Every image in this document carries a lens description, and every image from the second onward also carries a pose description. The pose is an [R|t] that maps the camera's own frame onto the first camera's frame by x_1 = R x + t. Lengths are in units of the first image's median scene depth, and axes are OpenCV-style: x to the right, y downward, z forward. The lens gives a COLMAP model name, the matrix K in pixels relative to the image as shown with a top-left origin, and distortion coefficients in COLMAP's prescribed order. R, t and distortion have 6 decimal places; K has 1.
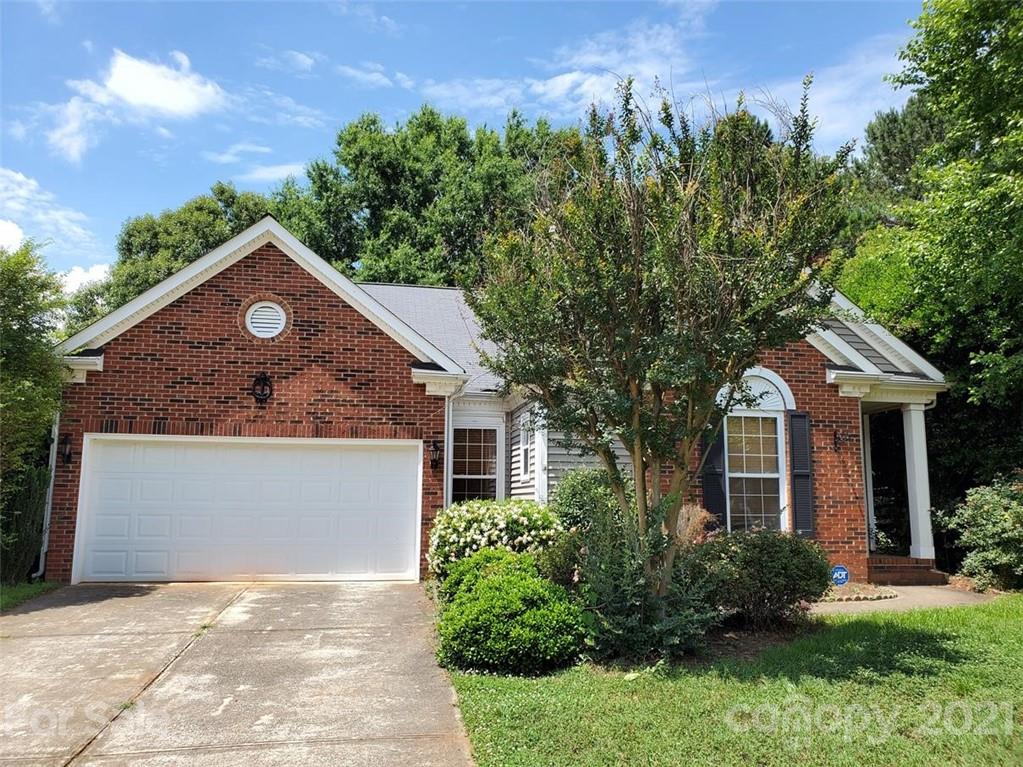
lens RADIAL K [[737.6, 0, 512.8], [0, 737.6, 383.7], [0, 0, 1]] dist [-0.004233, -0.001048]
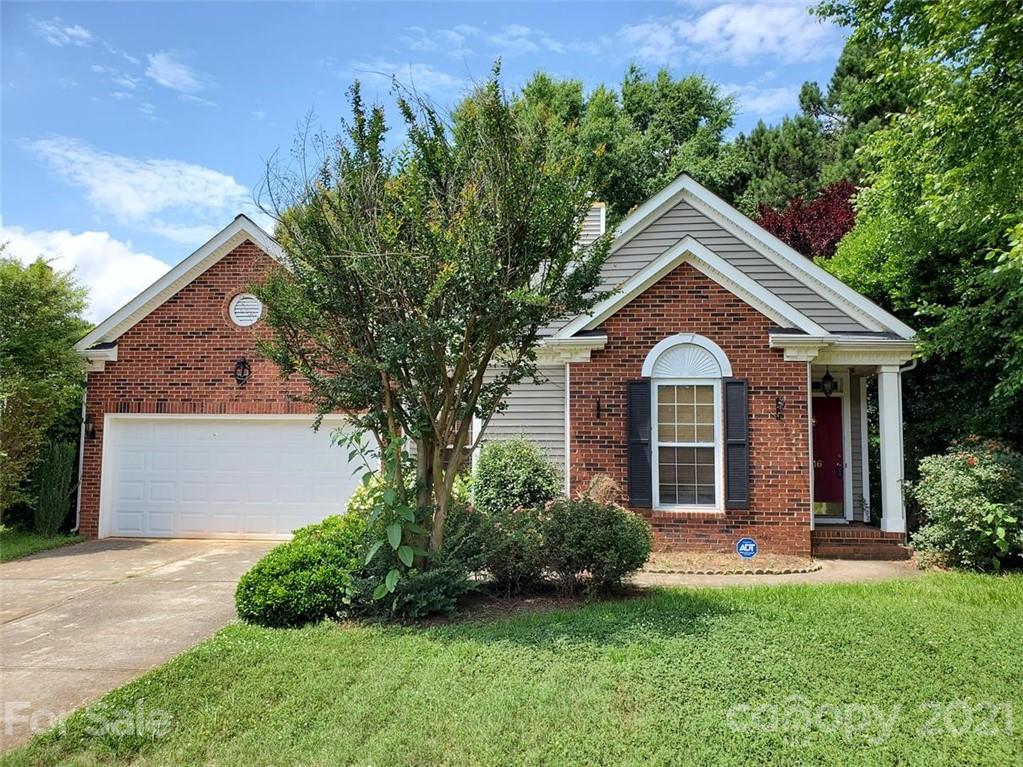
lens RADIAL K [[737.6, 0, 512.8], [0, 737.6, 383.7], [0, 0, 1]] dist [-0.004233, -0.001048]
pose [[0.972233, -0.026145, -0.232552, 0.328103], [0.037657, 0.998268, 0.045204, -0.009841], [0.230967, -0.052706, 0.971533, -0.003606]]
